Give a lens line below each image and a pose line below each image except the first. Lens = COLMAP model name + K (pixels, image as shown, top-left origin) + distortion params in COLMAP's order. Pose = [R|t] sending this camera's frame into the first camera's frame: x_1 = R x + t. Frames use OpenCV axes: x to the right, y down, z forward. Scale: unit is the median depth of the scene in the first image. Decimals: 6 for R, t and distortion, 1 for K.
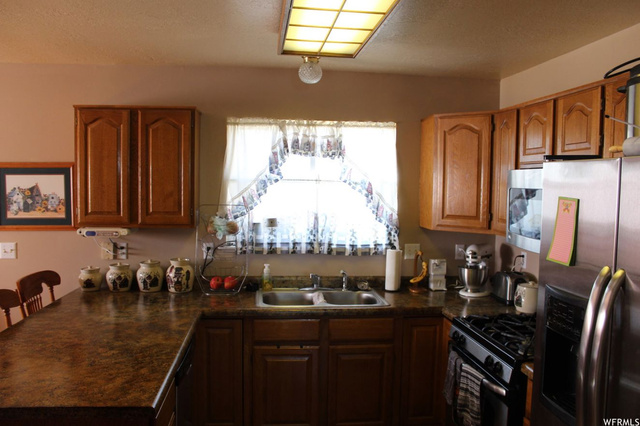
lens RADIAL K [[530.1, 0, 318.6], [0, 530.1, 214.4], [0, 0, 1]] dist [-0.158501, 0.131674]
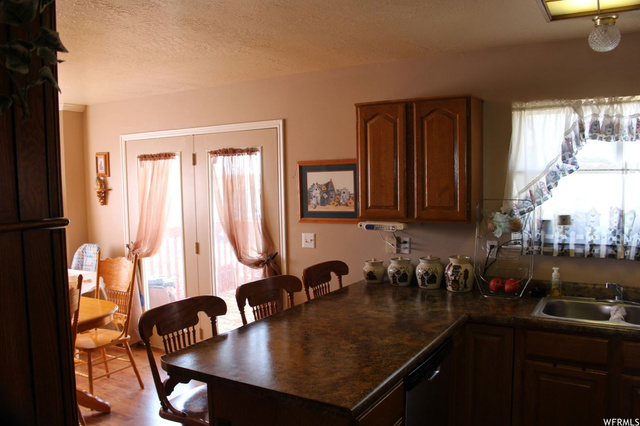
lens RADIAL K [[530.1, 0, 319.0], [0, 530.1, 214.0], [0, 0, 1]] dist [-0.158501, 0.131674]
pose [[0.800157, 0.014459, -0.599617, 0.100198], [-0.009317, 0.999888, 0.011678, -0.000456], [0.599719, -0.003757, 0.800202, 0.090659]]
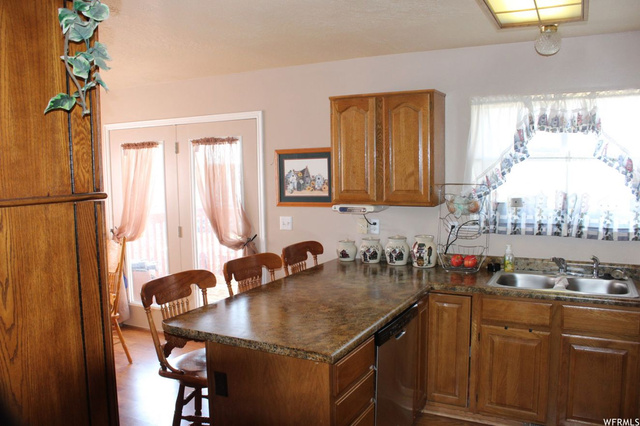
lens RADIAL K [[530.1, 0, 321.0], [0, 530.1, 212.0], [0, 0, 1]] dist [-0.158501, 0.131674]
pose [[0.835261, 0.020836, -0.549458, 0.144345], [-0.007420, 0.999618, 0.026627, 0.011211], [0.549803, -0.018164, 0.835097, 0.004532]]
